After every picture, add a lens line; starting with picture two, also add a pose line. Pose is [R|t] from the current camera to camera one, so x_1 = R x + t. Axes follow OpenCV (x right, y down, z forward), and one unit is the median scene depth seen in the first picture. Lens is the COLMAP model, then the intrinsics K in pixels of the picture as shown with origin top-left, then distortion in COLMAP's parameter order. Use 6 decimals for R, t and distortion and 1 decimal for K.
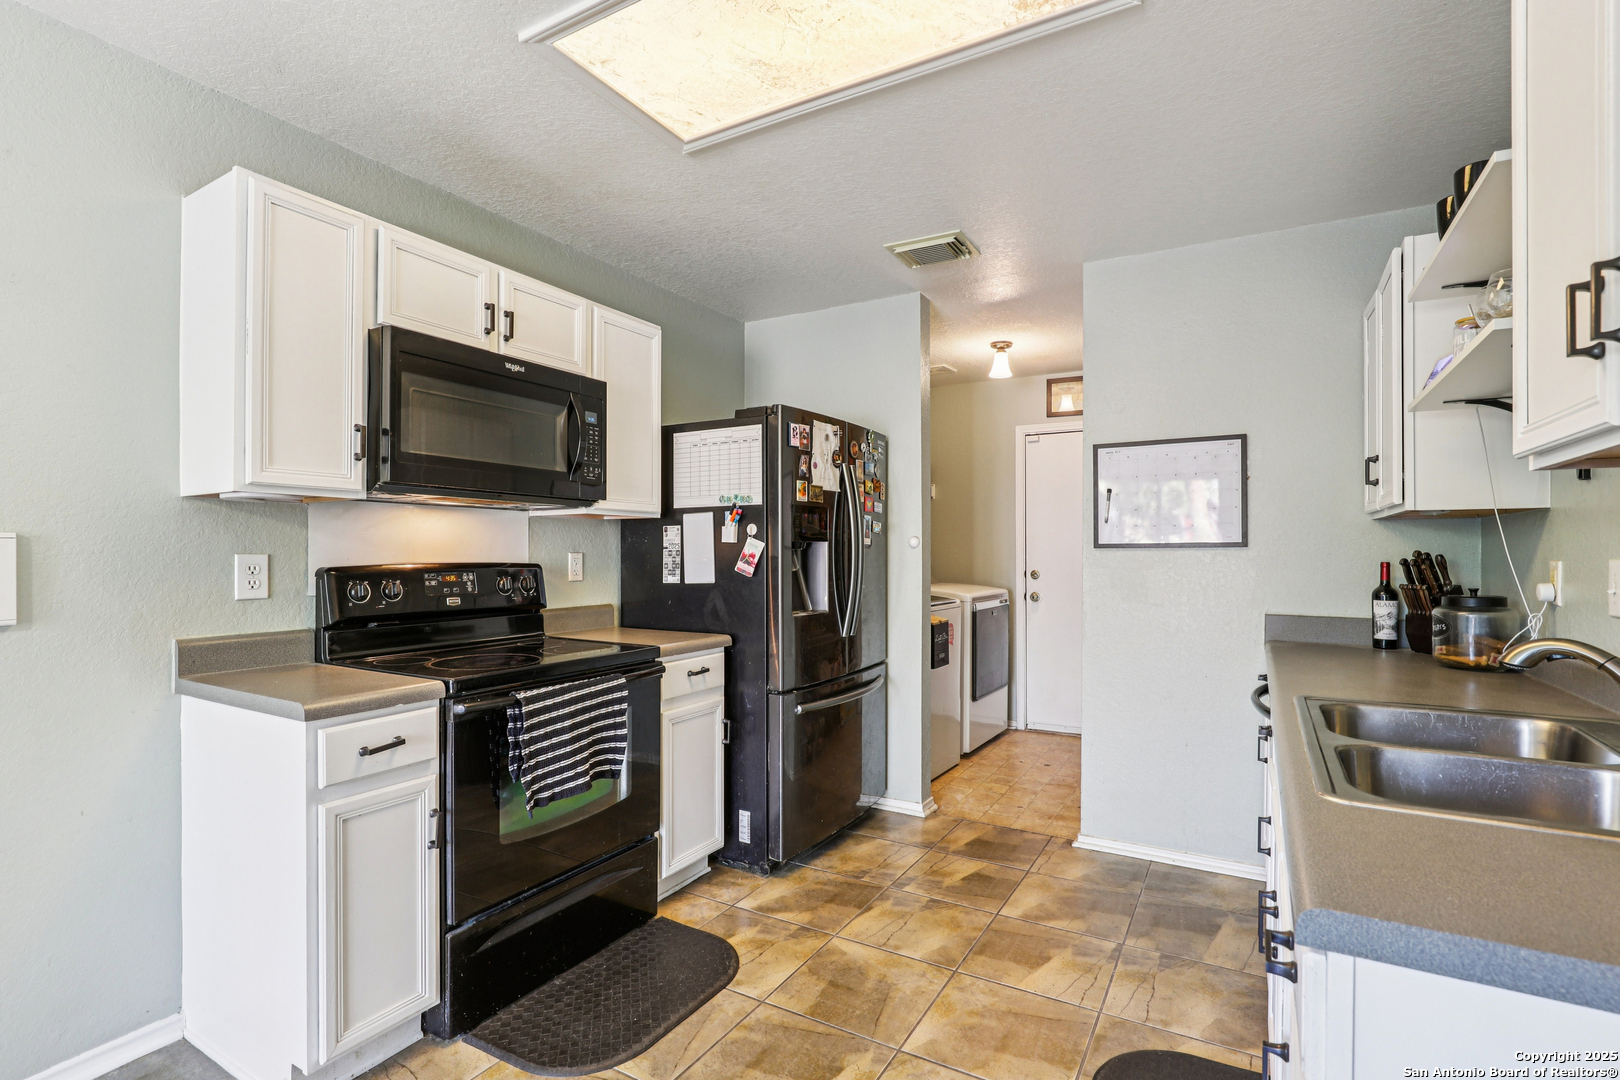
lens RADIAL K [[744.1, 0, 809.6], [0, 744.1, 542.4], [0, 0, 1]] dist [-0.019504, 0.005037]
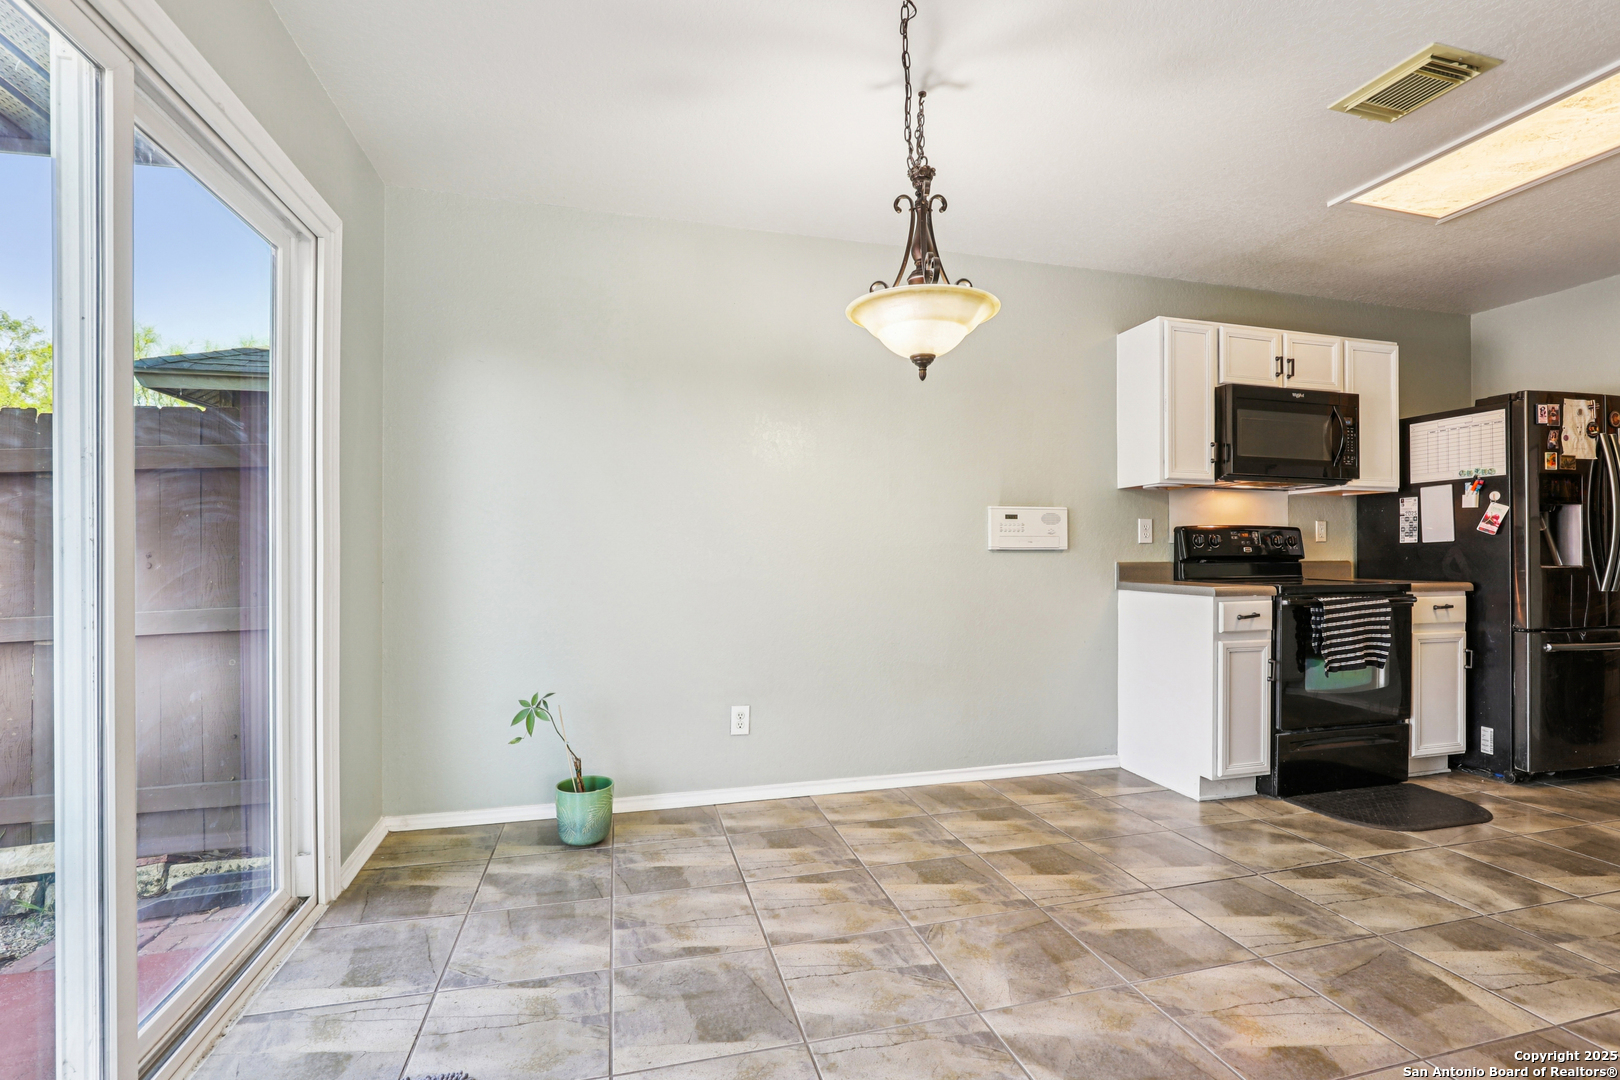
lens RADIAL K [[744.1, 0, 823.9], [0, 744.1, 552.1], [0, 0, 1]] dist [-0.019504, 0.005037]
pose [[0.723941, -0.003200, -0.689855, -0.049580], [0.008730, 0.999952, 0.004523, 0.067578], [0.689807, -0.009297, 0.723934, -0.719860]]
